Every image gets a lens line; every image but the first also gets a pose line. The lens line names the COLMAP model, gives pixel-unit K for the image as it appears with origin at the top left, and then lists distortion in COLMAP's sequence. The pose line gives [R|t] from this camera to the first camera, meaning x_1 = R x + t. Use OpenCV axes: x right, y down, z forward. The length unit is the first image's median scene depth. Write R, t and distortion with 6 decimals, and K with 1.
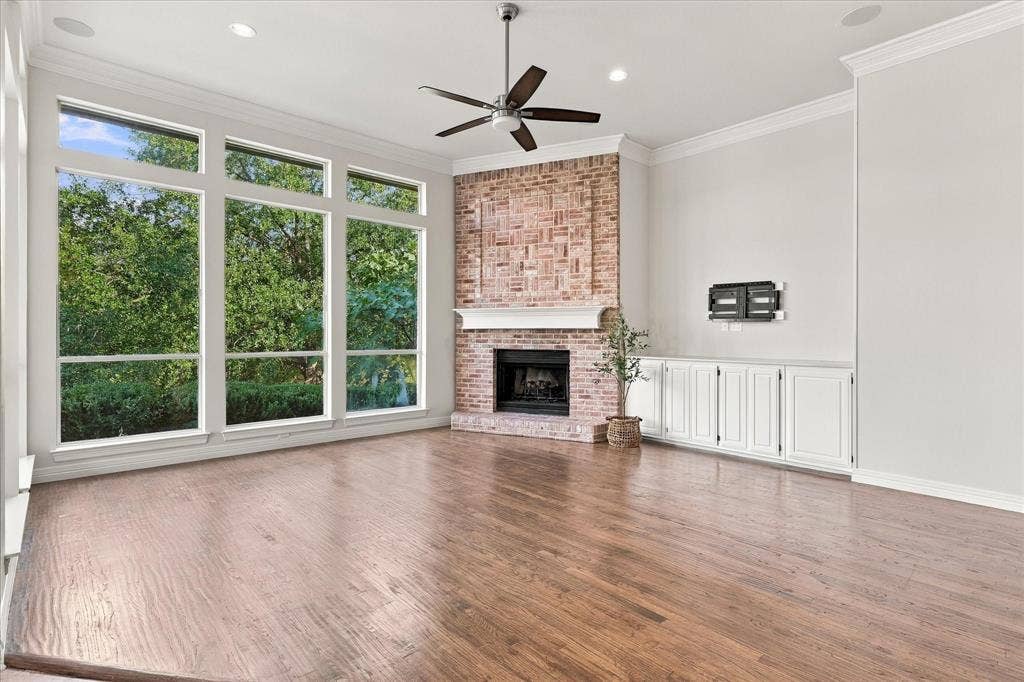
lens RADIAL K [[497.6, 0, 514.7], [0, 497.6, 341.3], [0, 0, 1]] dist [0.015230, 0.000082]
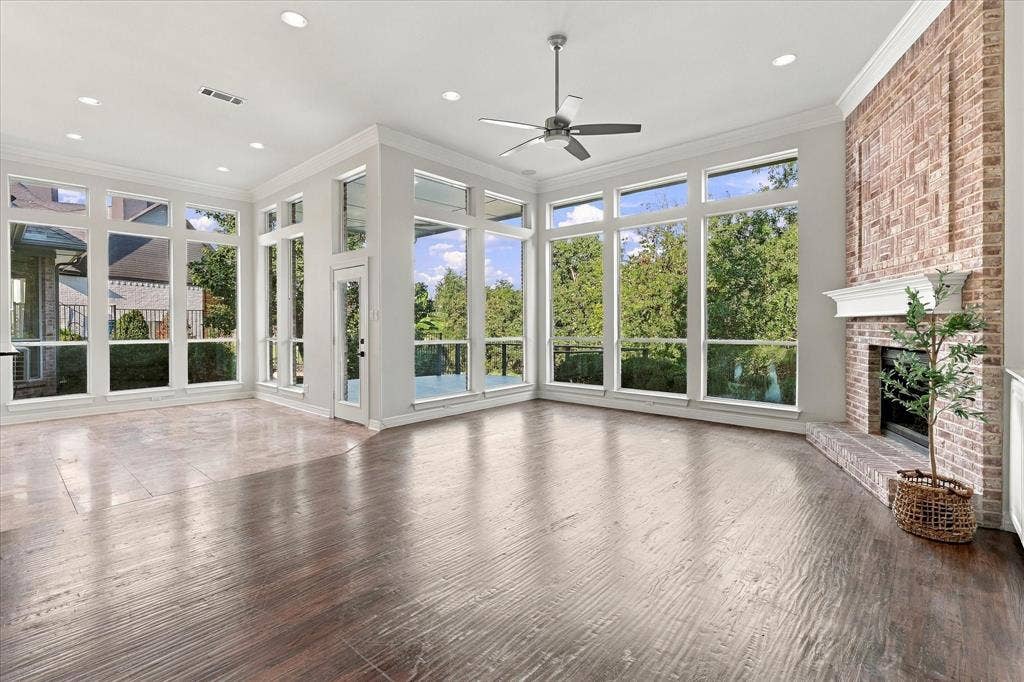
lens RADIAL K [[451.8, 0, 515.0], [0, 451.8, 330.5], [0, 0, 1]] dist [0.004372, -0.000509]
pose [[0.096407, 0.008899, -0.995302, 0.584497], [-0.001723, 0.999960, 0.008774, -0.010016], [0.995341, 0.000869, 0.096418, 0.453531]]
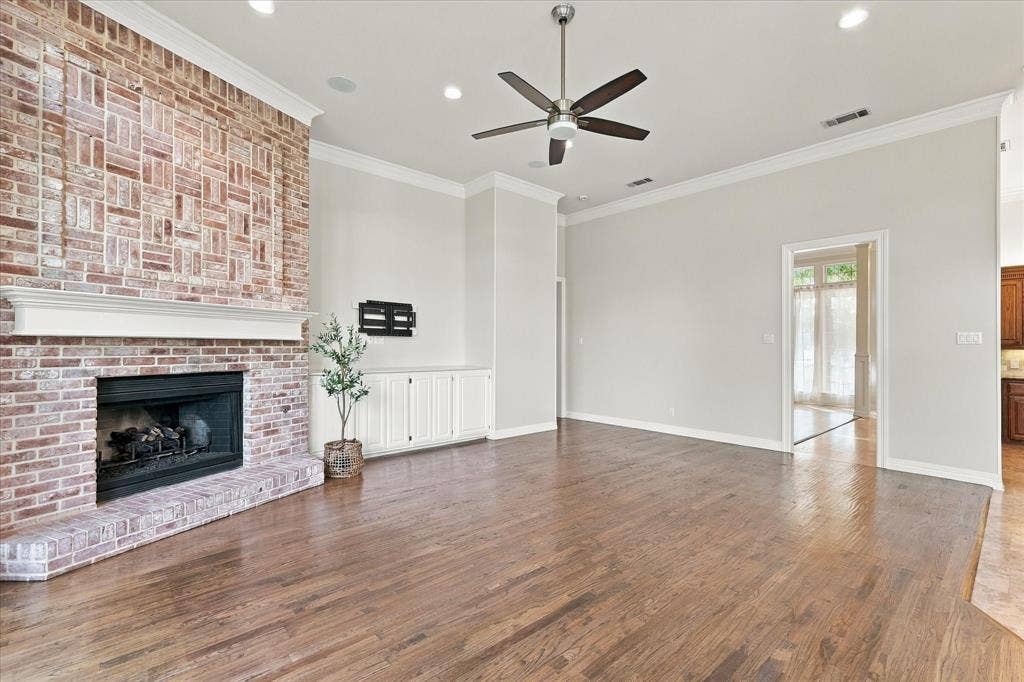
lens RADIAL K [[451.8, 0, 512.0], [0, 451.8, 345.5], [0, 0, 1]] dist [0.004372, -0.000509]
pose [[0.006097, -0.006170, 0.999962, -0.510643], [-0.001560, 0.999980, 0.006180, -0.020883], [-0.999980, -0.001598, 0.006087, 0.619598]]
